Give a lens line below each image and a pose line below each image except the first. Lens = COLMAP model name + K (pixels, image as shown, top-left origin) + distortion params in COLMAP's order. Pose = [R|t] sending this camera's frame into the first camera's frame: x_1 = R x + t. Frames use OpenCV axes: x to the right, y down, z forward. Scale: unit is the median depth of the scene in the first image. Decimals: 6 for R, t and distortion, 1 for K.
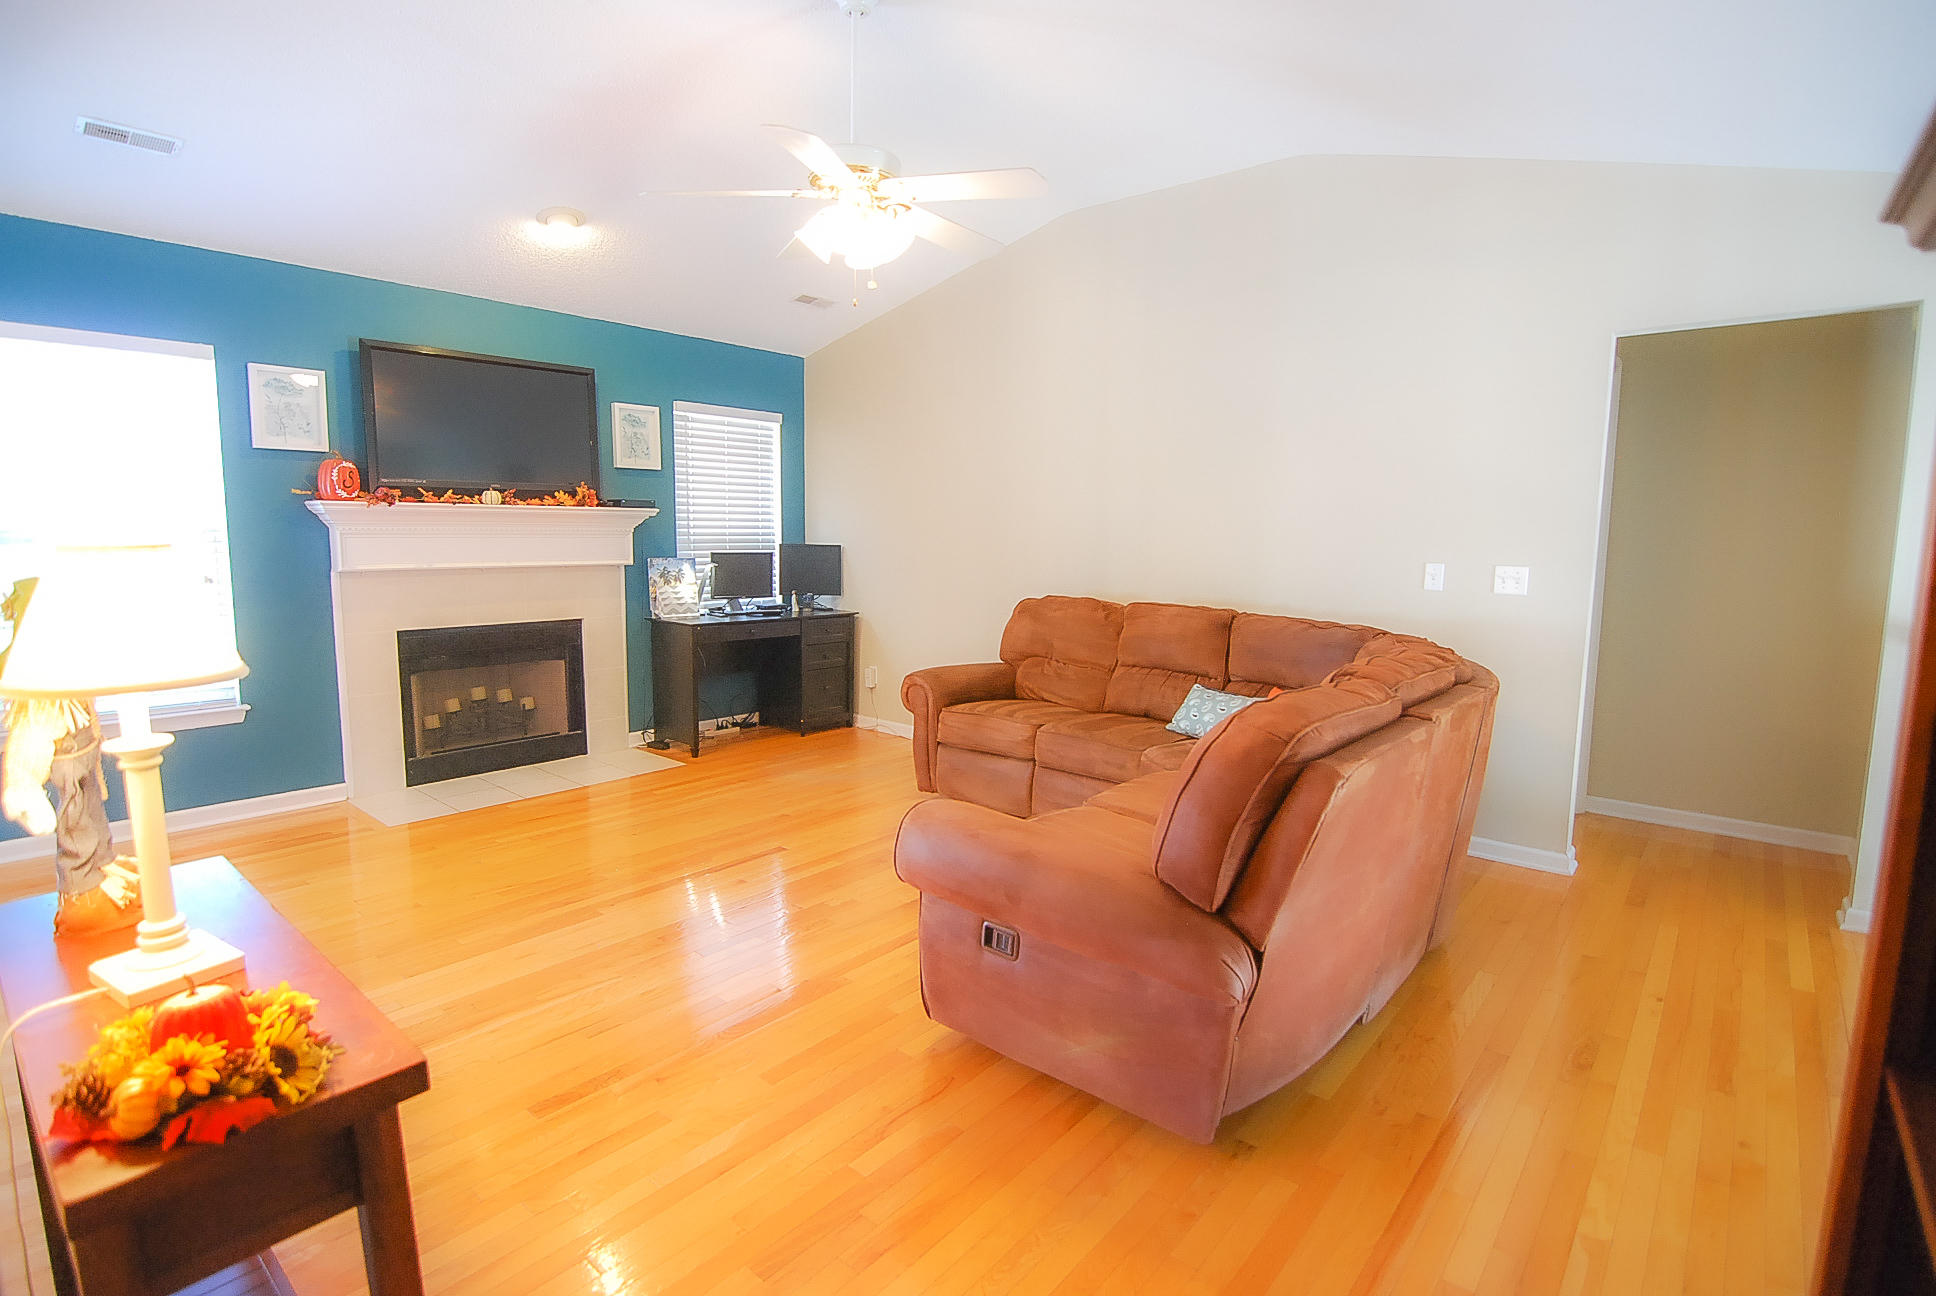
lens RADIAL K [[936.7, 0, 966.7], [0, 936.7, 638.2], [0, 0, 1]] dist [-0.001762, -0.013360]
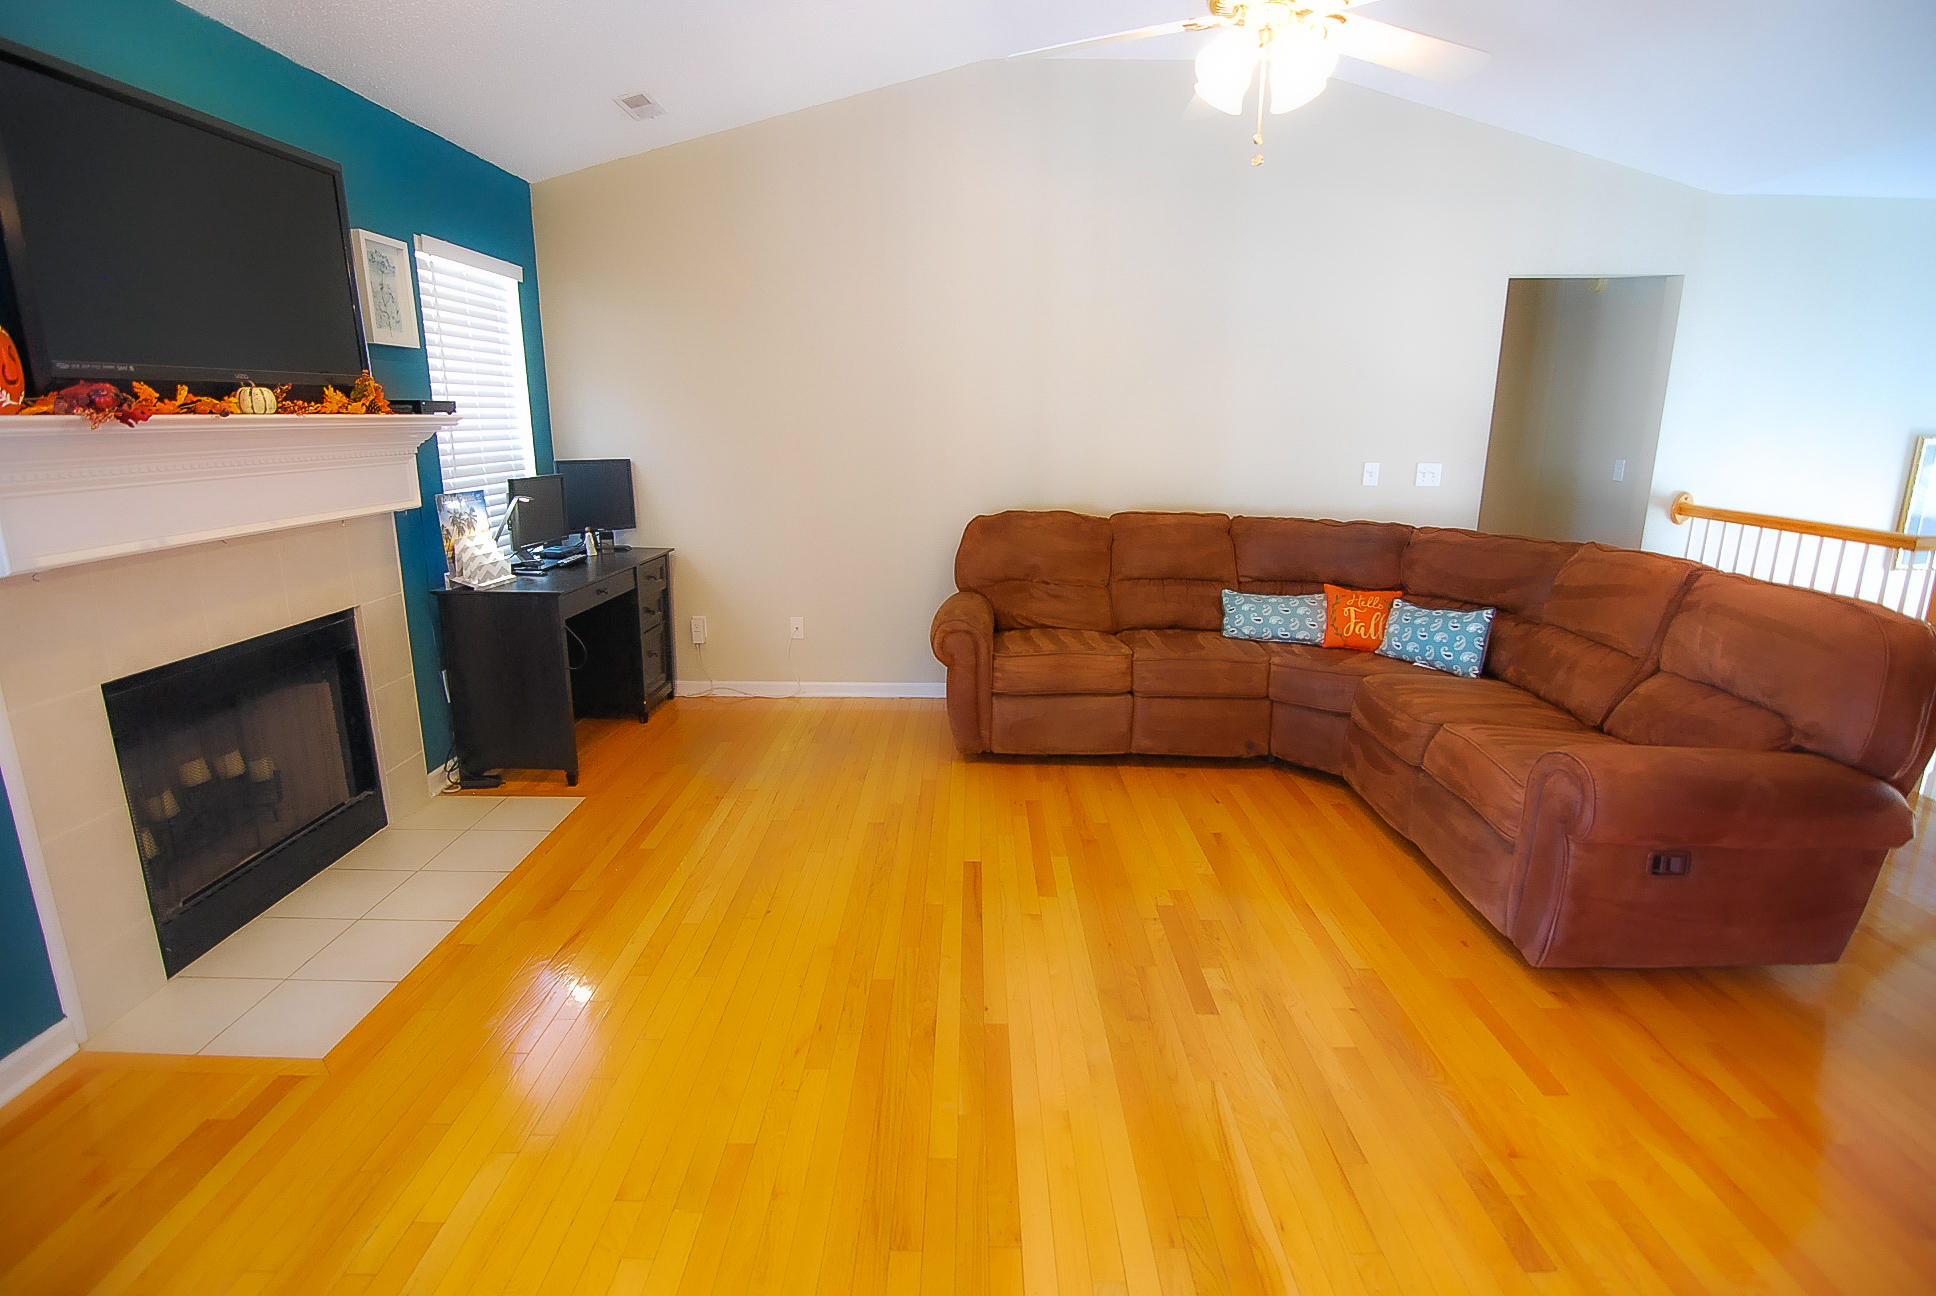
lens RADIAL K [[936.7, 0, 966.7], [0, 936.7, 638.2], [0, 0, 1]] dist [-0.001762, -0.013360]
pose [[0.766390, -0.156411, 0.623042, -0.510844], [0.080626, 0.985655, 0.148267, -0.060360], [-0.637296, -0.063397, 0.768007, 0.318821]]
